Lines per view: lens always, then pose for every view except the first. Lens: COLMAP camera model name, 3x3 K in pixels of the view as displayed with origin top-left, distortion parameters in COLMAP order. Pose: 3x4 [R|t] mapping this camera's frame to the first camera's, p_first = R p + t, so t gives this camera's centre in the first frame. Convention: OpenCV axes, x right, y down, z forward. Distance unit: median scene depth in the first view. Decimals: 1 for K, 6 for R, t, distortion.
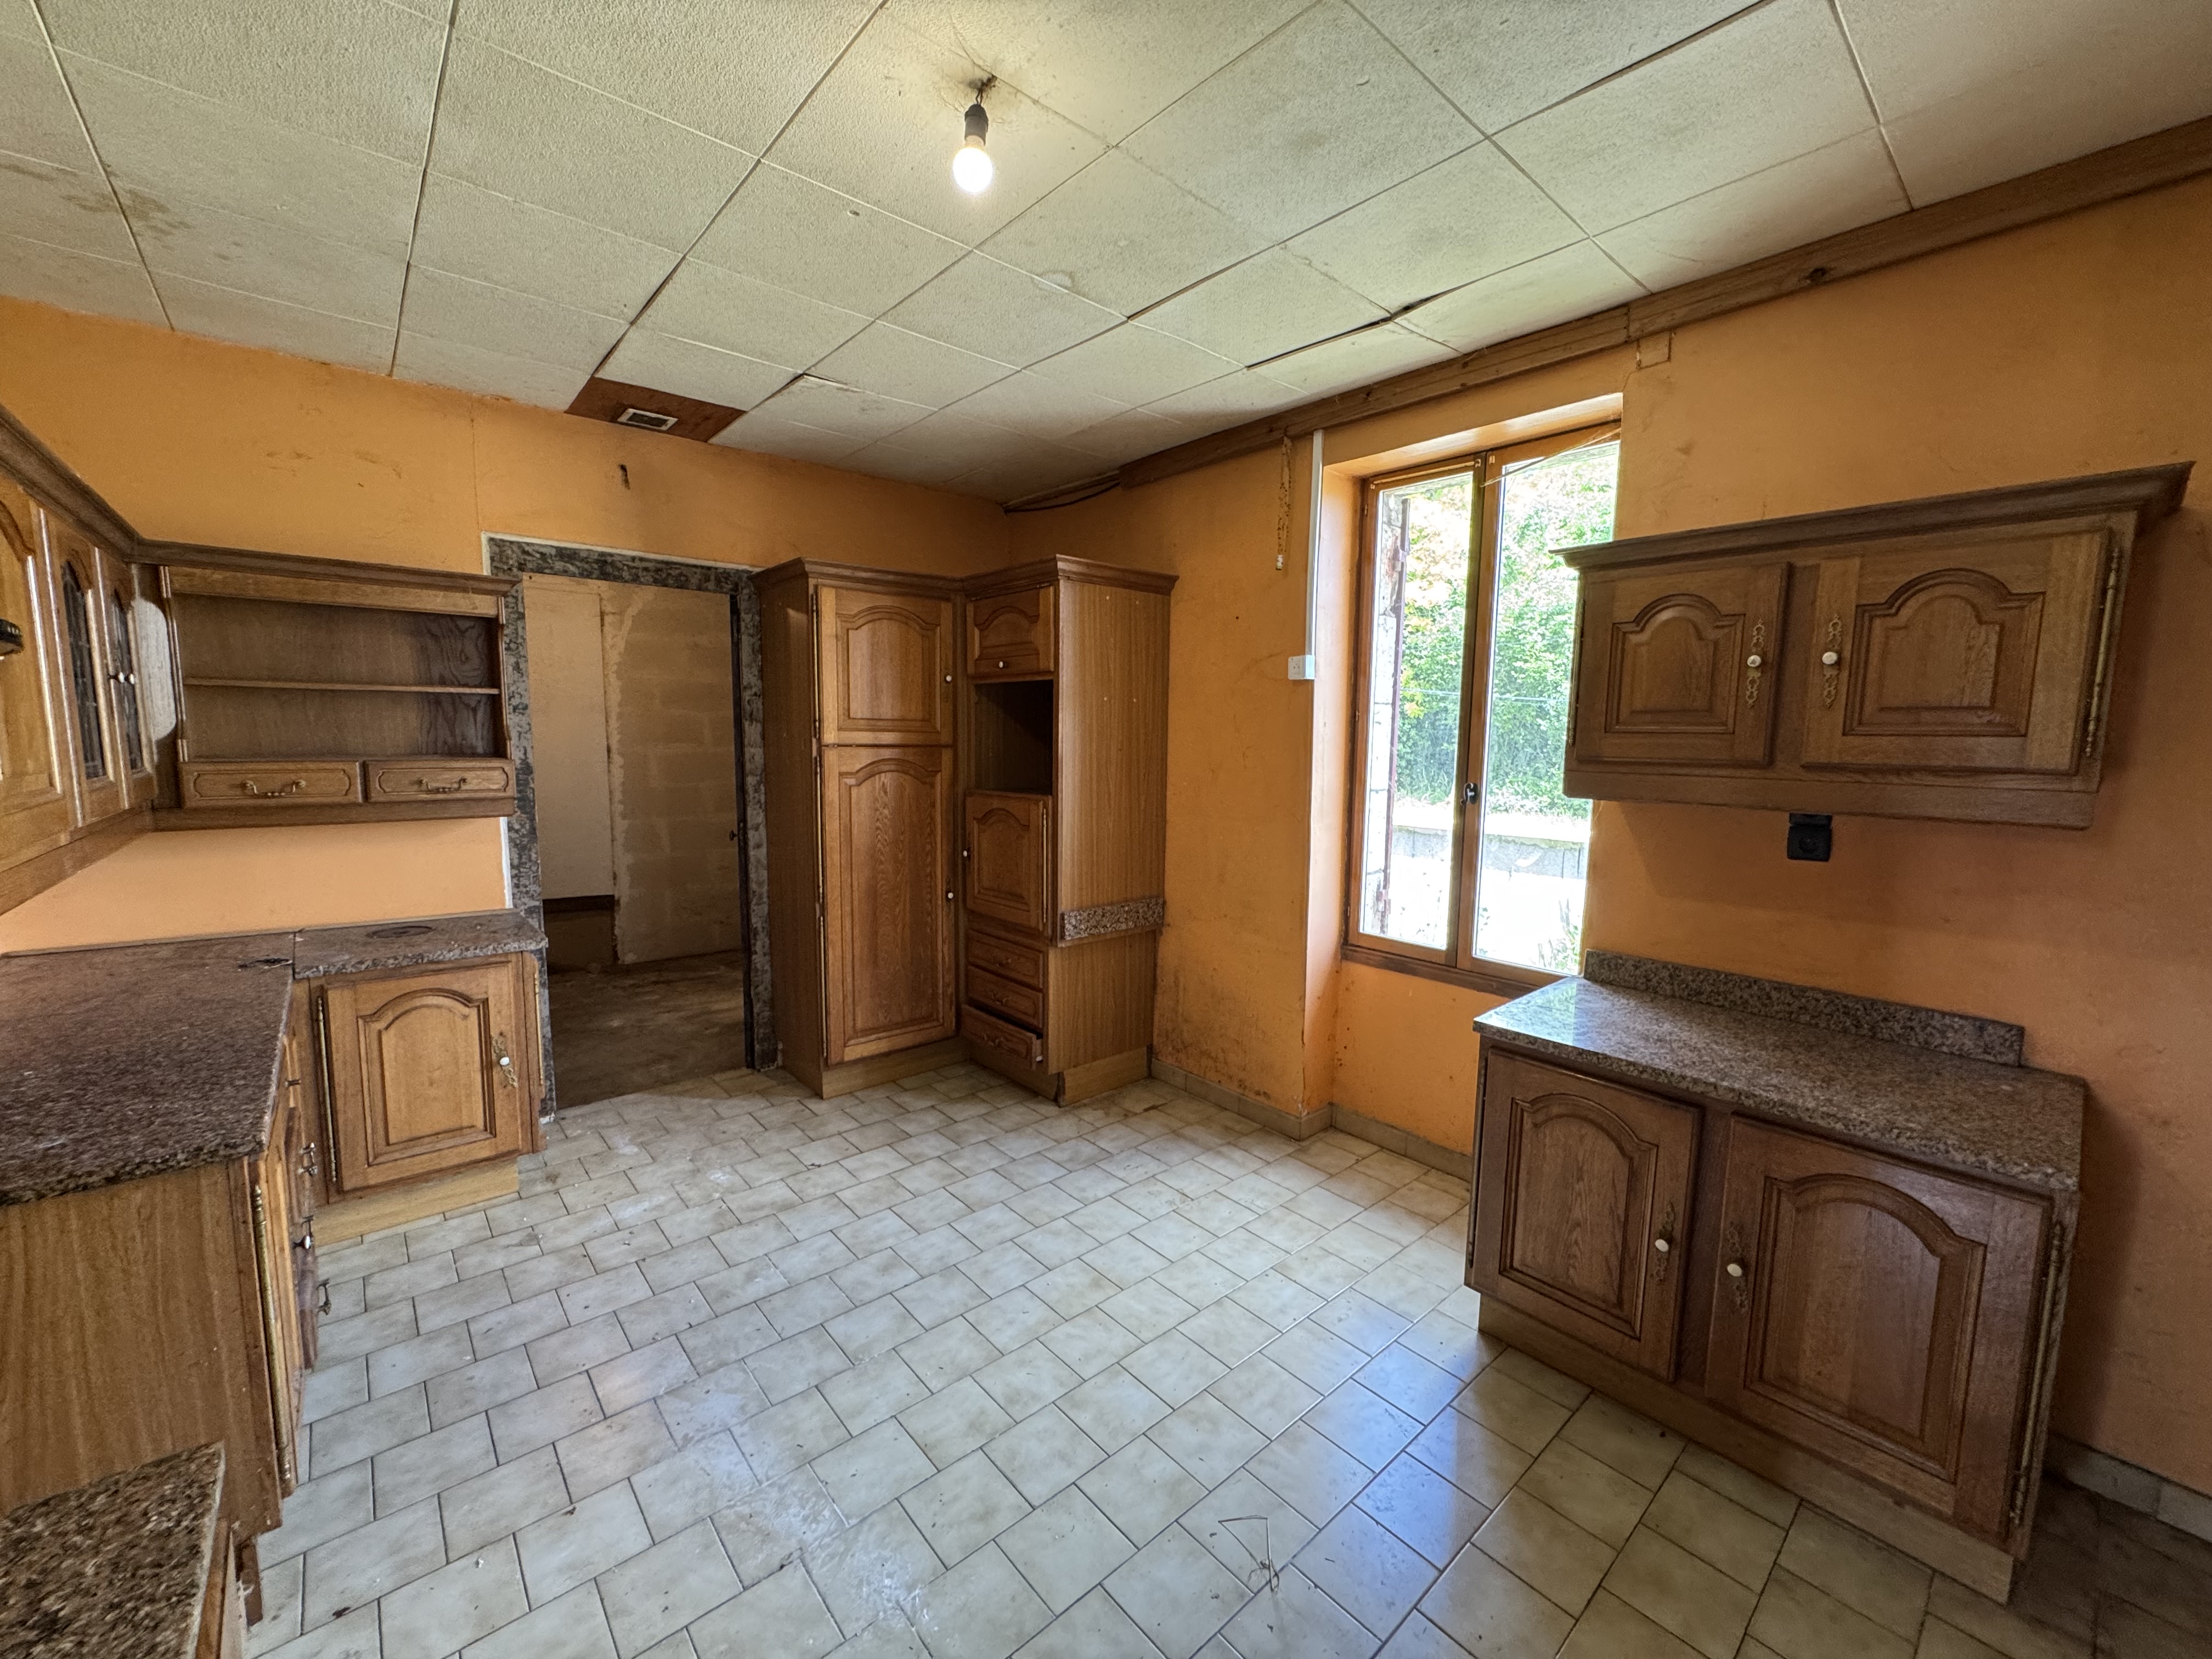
lens RADIAL K [[881.7, 0, 1105.7], [0, 881.7, 828.8], [0, 0, 1]] dist [-0.002758, 0.000180]
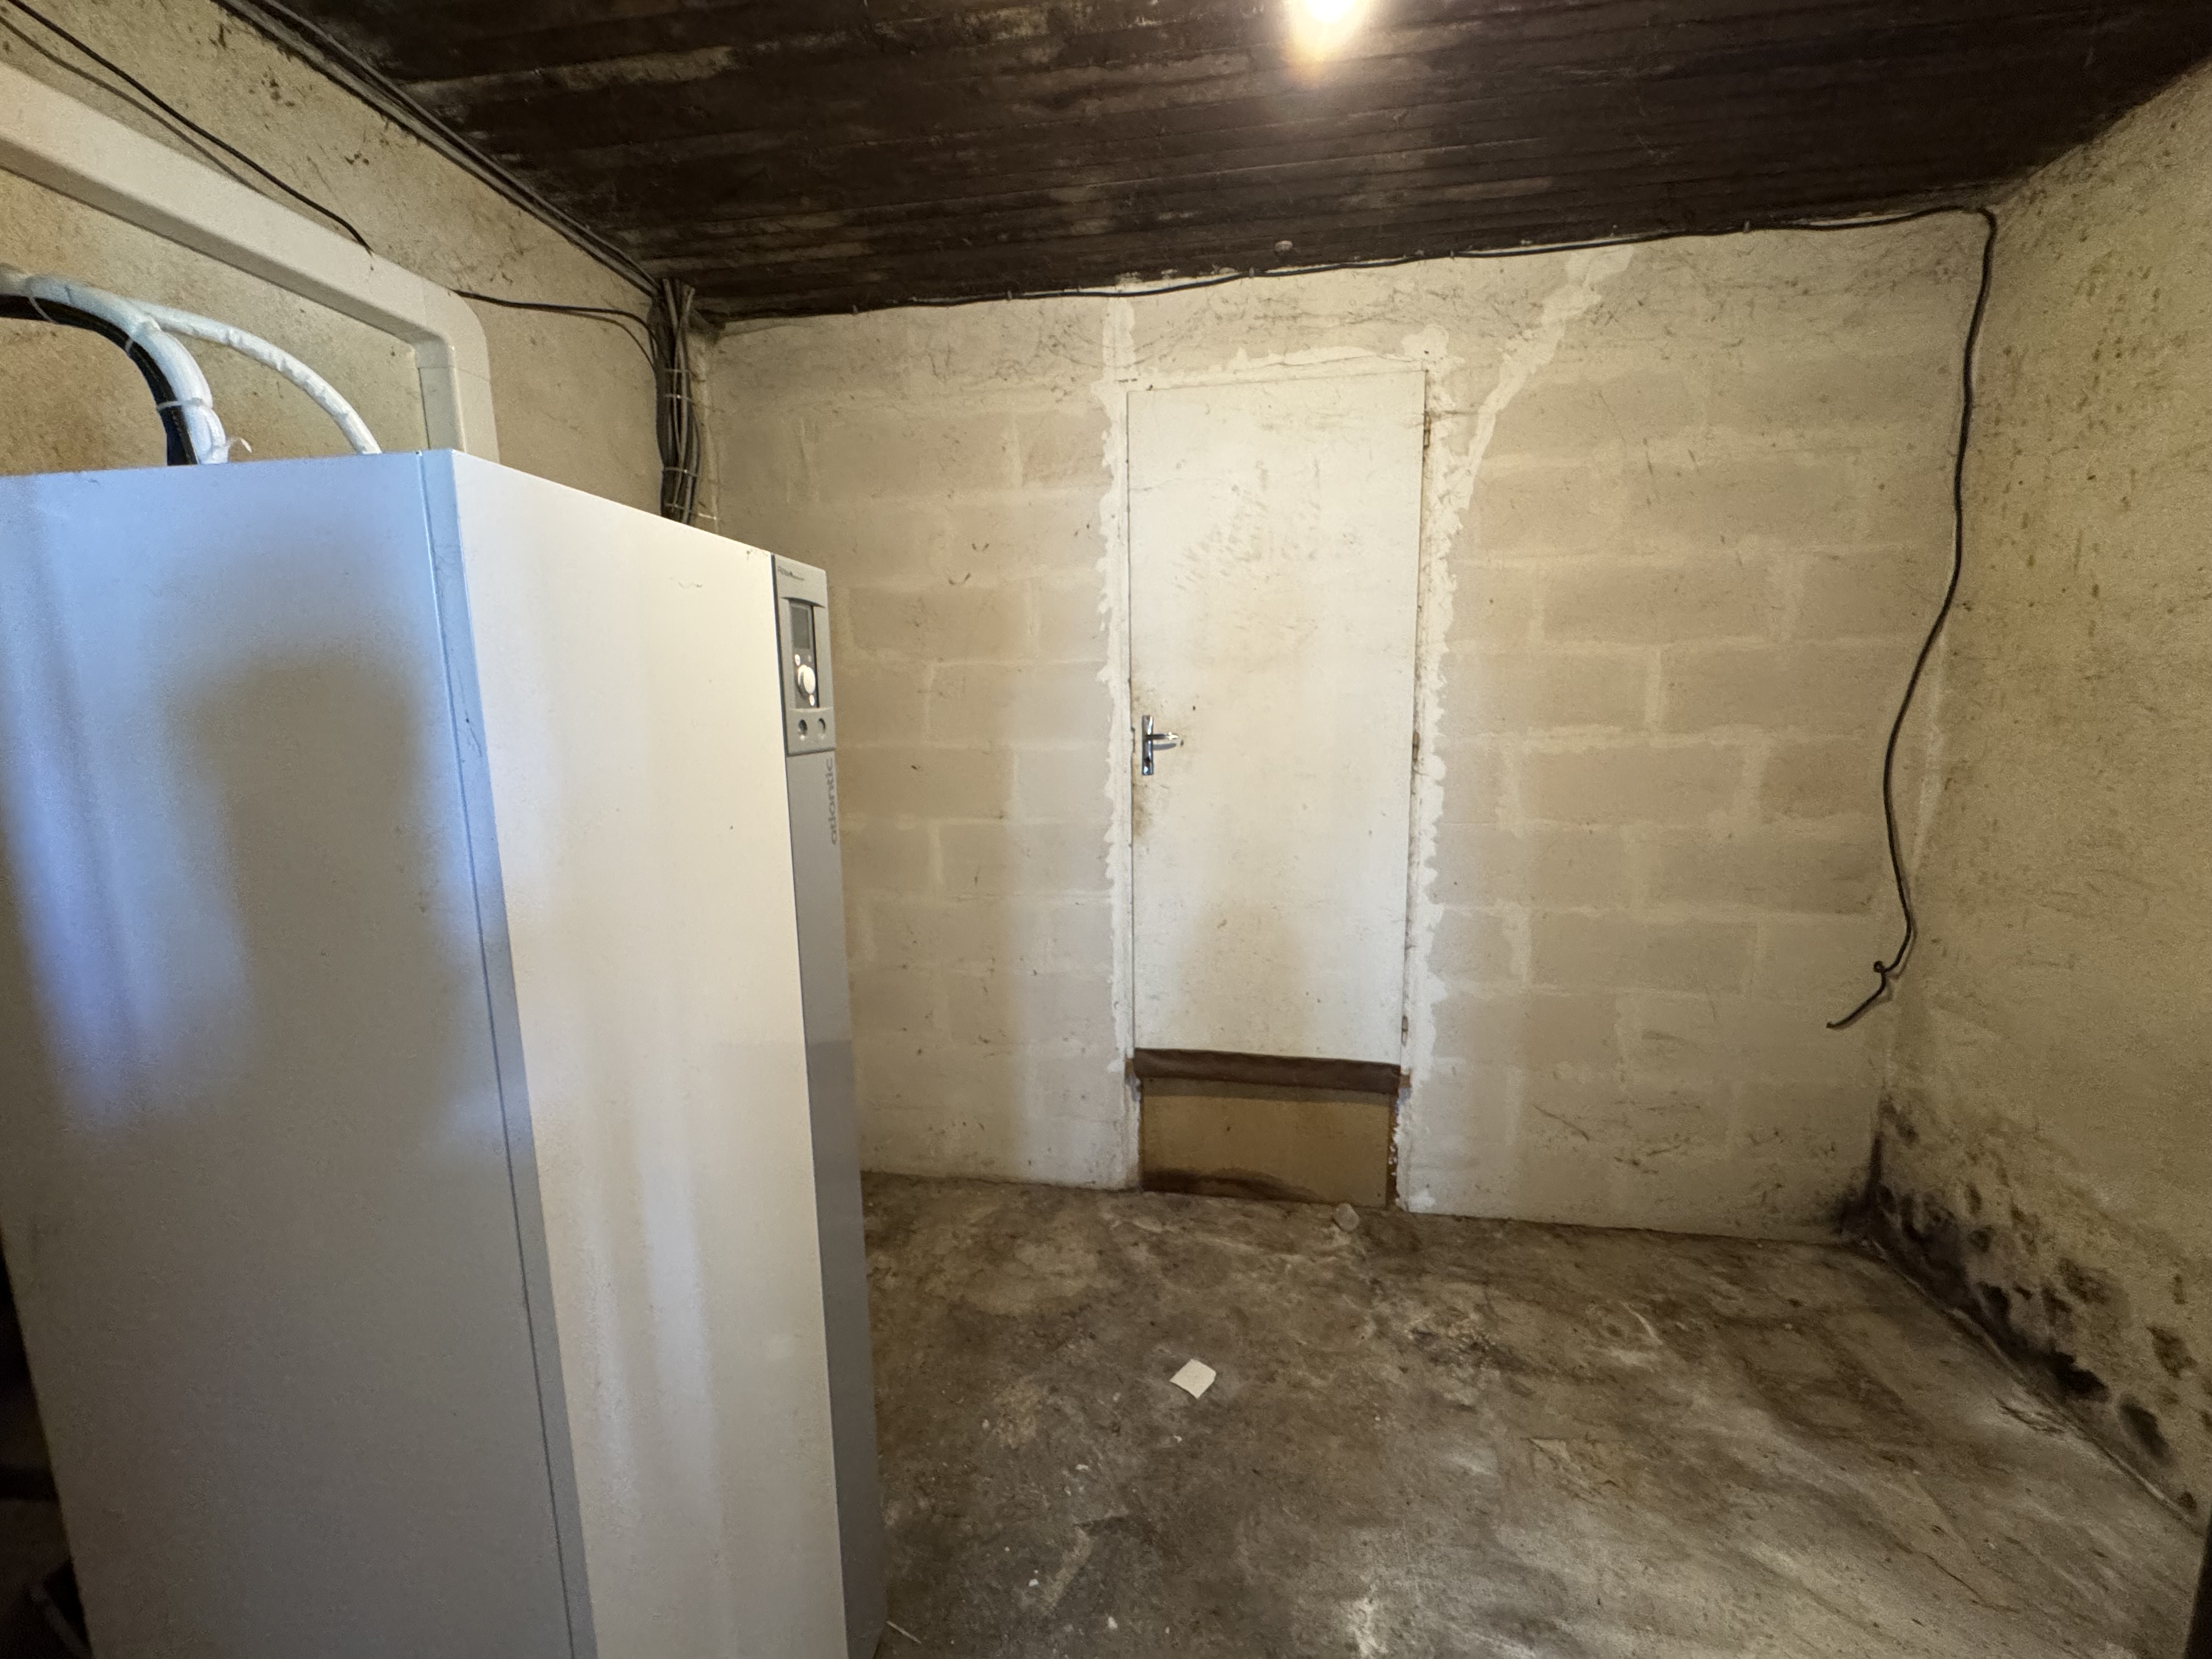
lens RADIAL K [[881.7, 0, 1103.4], [0, 881.7, 825.8], [0, 0, 1]] dist [-0.002758, 0.000180]
pose [[0.668478, 0.087037, -0.738621, -0.619315], [-0.058828, 0.996205, 0.064148, -0.122373], [0.741401, 0.000570, 0.671061, 1.073411]]
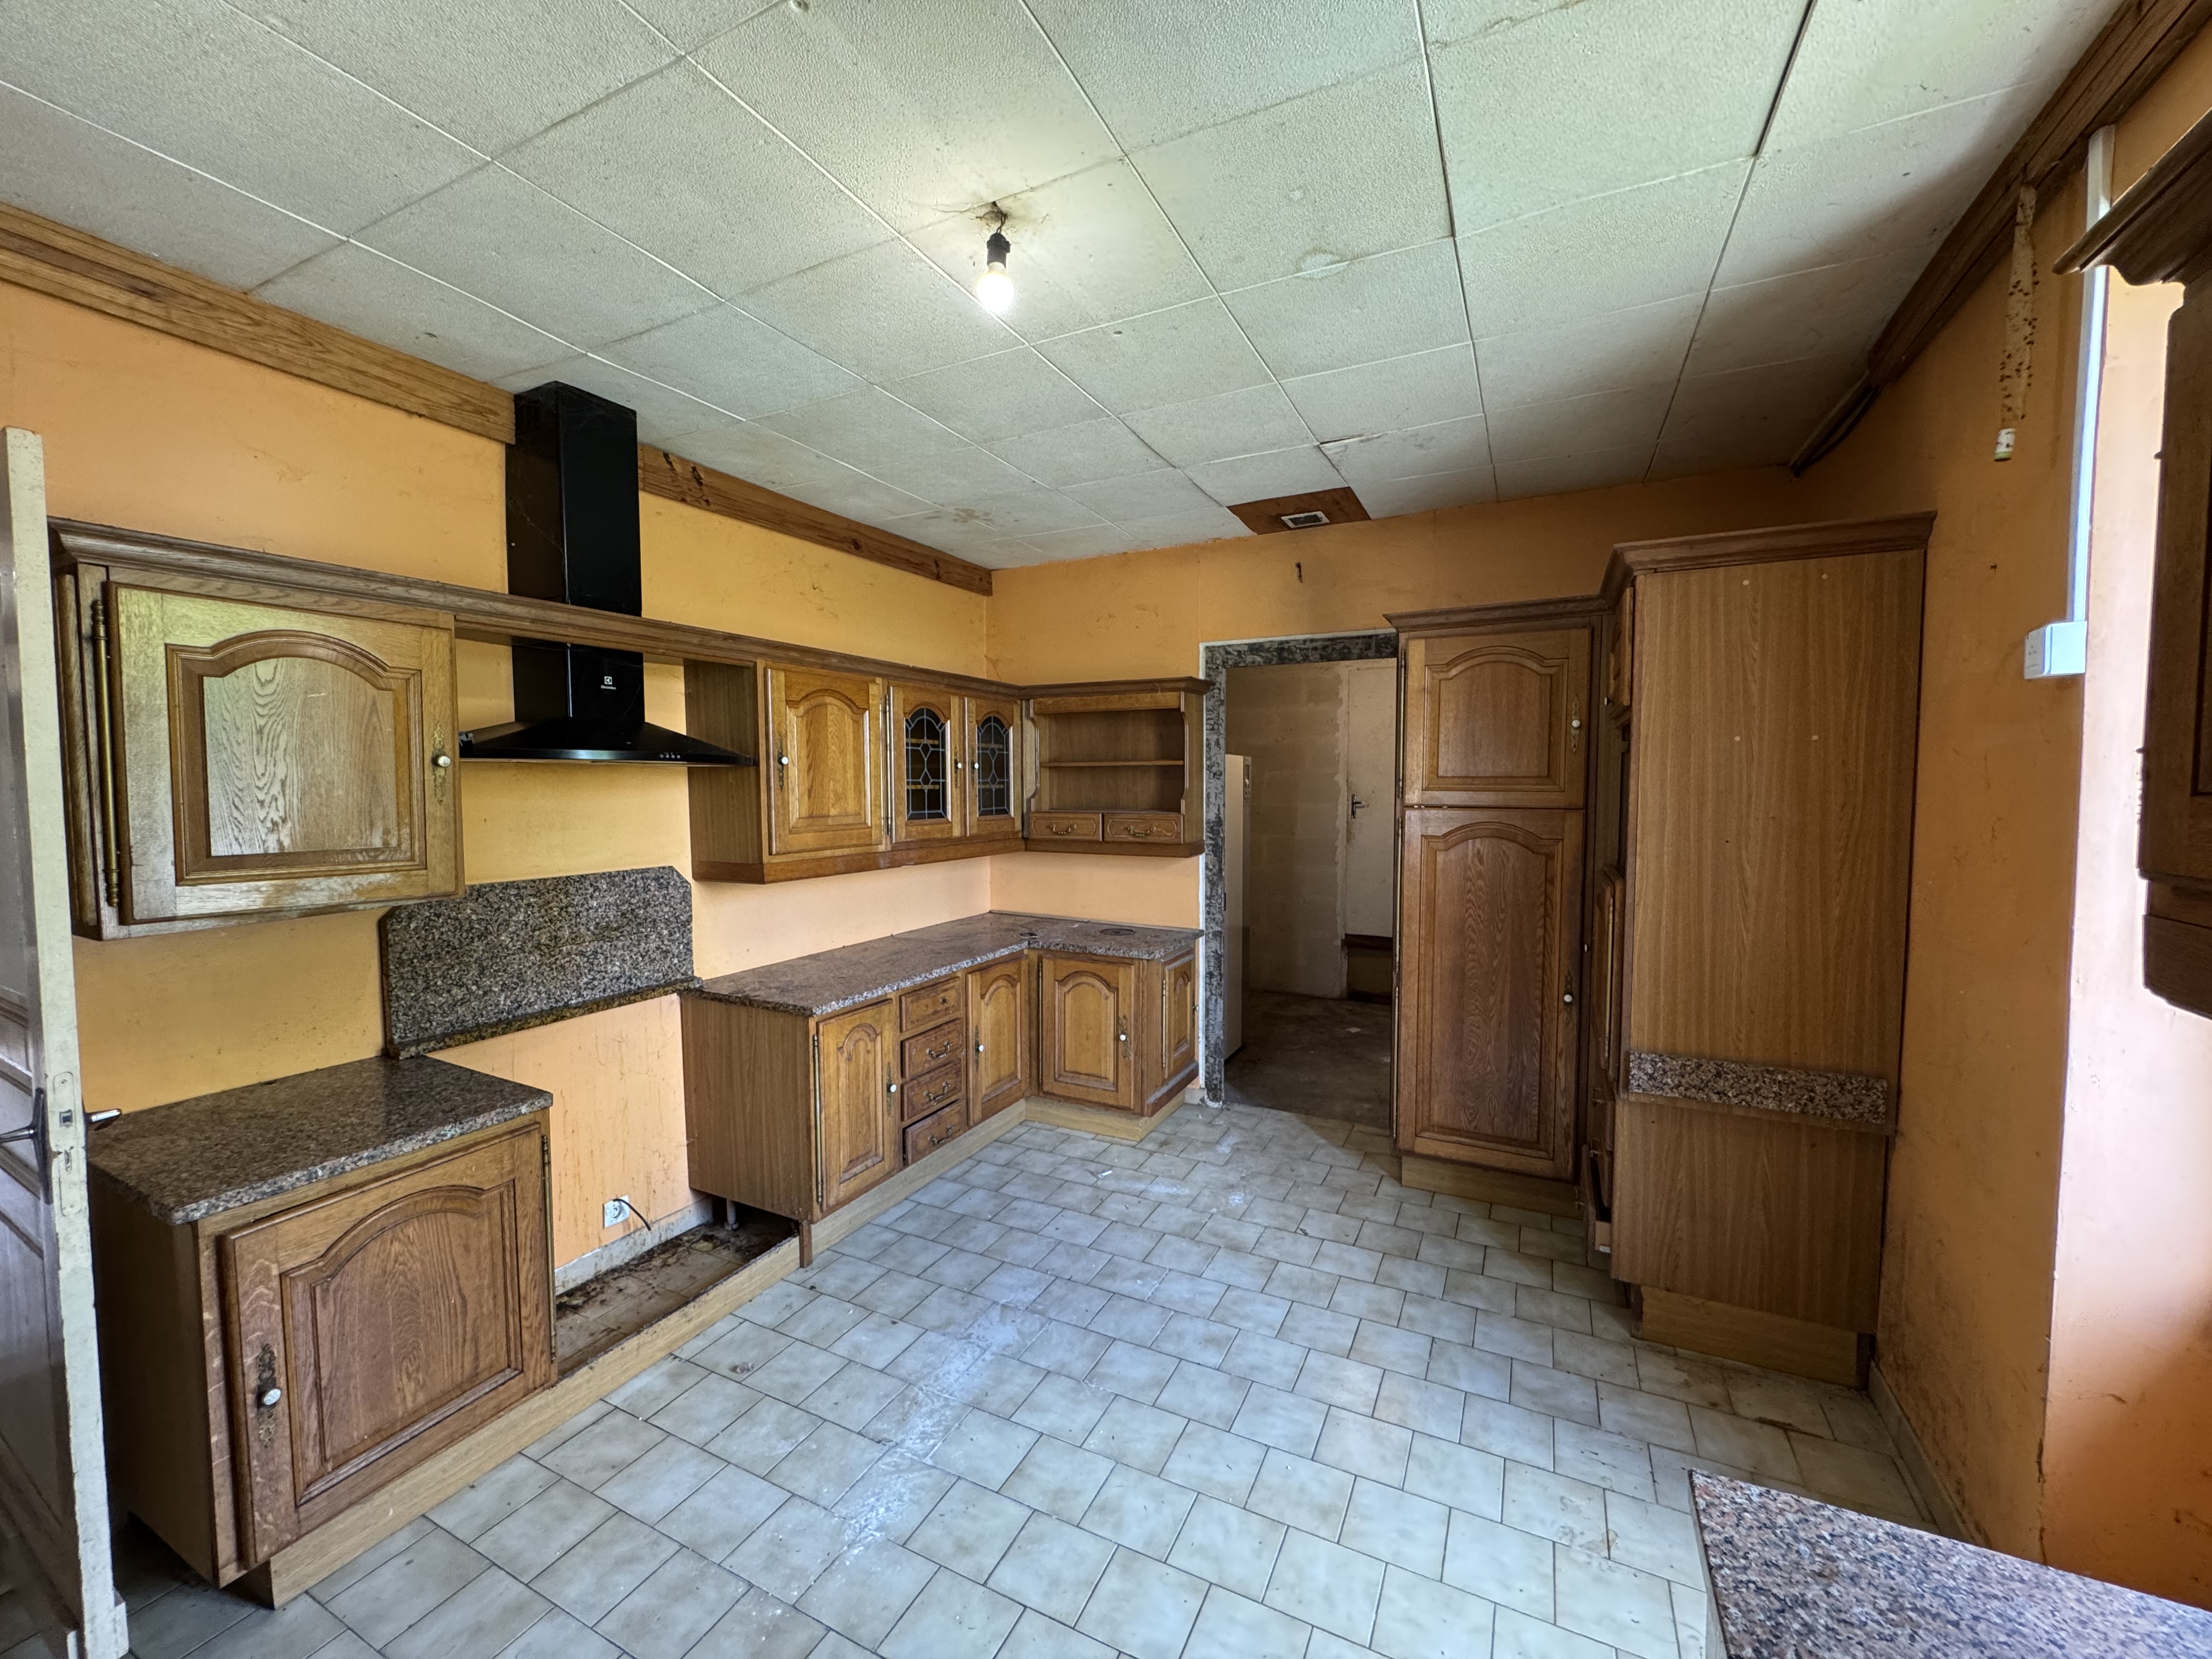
lens RADIAL K [[881.7, 0, 1103.4], [0, 881.7, 829.8], [0, 0, 1]] dist [-0.002758, 0.000180]
pose [[0.383035, 0.036158, -0.923026, 0.442803], [-0.093573, 0.995612, 0.000171, -0.040605], [0.918982, 0.086305, 0.384738, 0.352924]]
